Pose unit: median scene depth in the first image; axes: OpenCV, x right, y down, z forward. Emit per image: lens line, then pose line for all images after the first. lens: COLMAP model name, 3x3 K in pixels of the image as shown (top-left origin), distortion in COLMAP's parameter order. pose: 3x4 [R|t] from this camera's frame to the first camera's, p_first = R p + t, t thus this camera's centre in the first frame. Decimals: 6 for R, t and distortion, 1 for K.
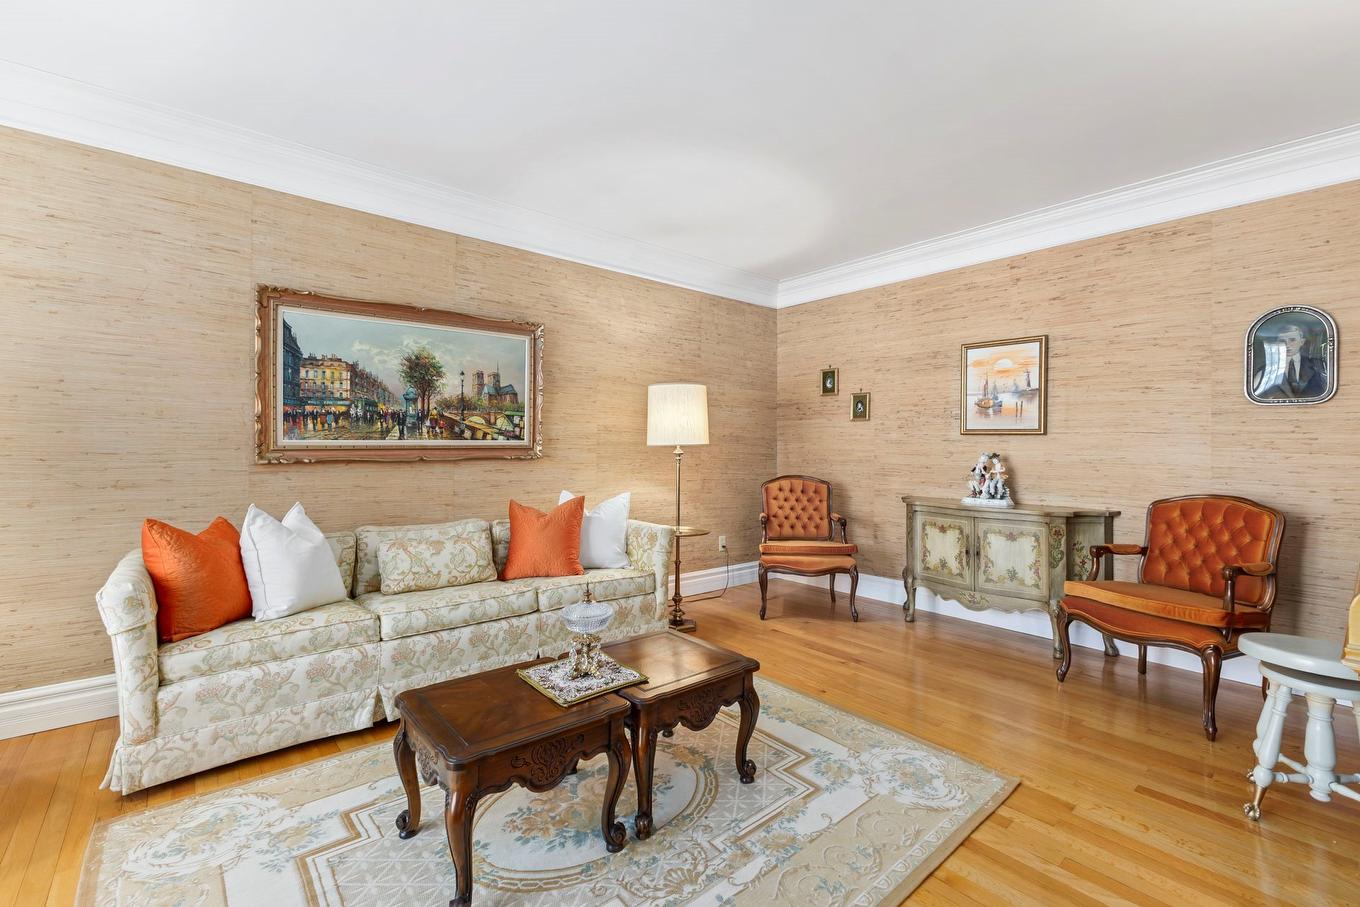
lens RADIAL K [[594.3, 0, 681.4], [0, 594.3, 448.4], [0, 0, 1]] dist [0.002569, -0.000179]
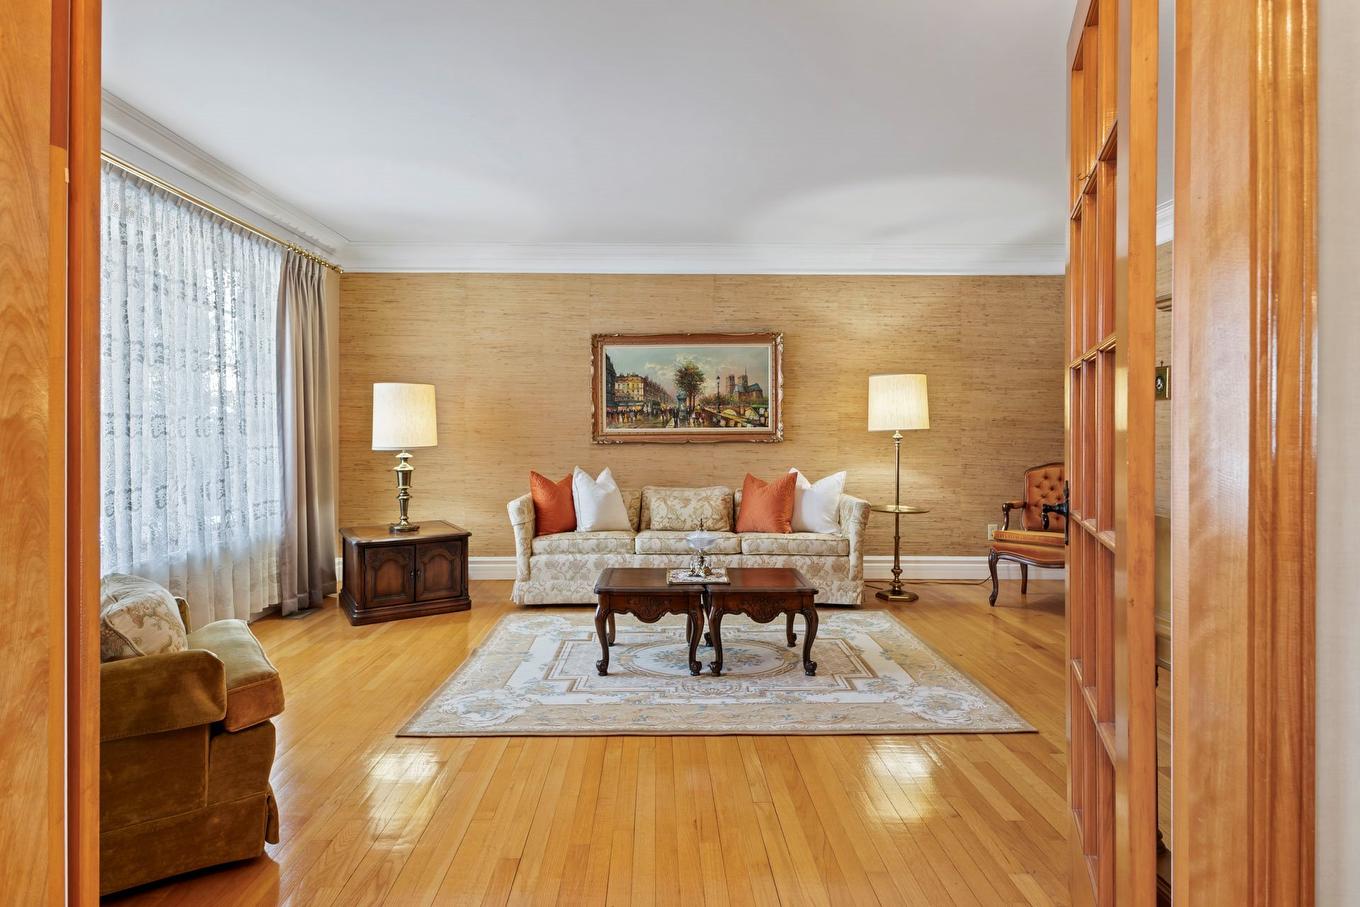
lens RADIAL K [[693.8, 0, 678.7], [0, 693.8, 442.9], [0, 0, 1]] dist [-0.021212, -0.000247]
pose [[0.773967, 0.005266, -0.633204, 0.607415], [0.002844, 0.999926, 0.011792, 0.001893], [0.633220, -0.010928, 0.773895, -0.292668]]
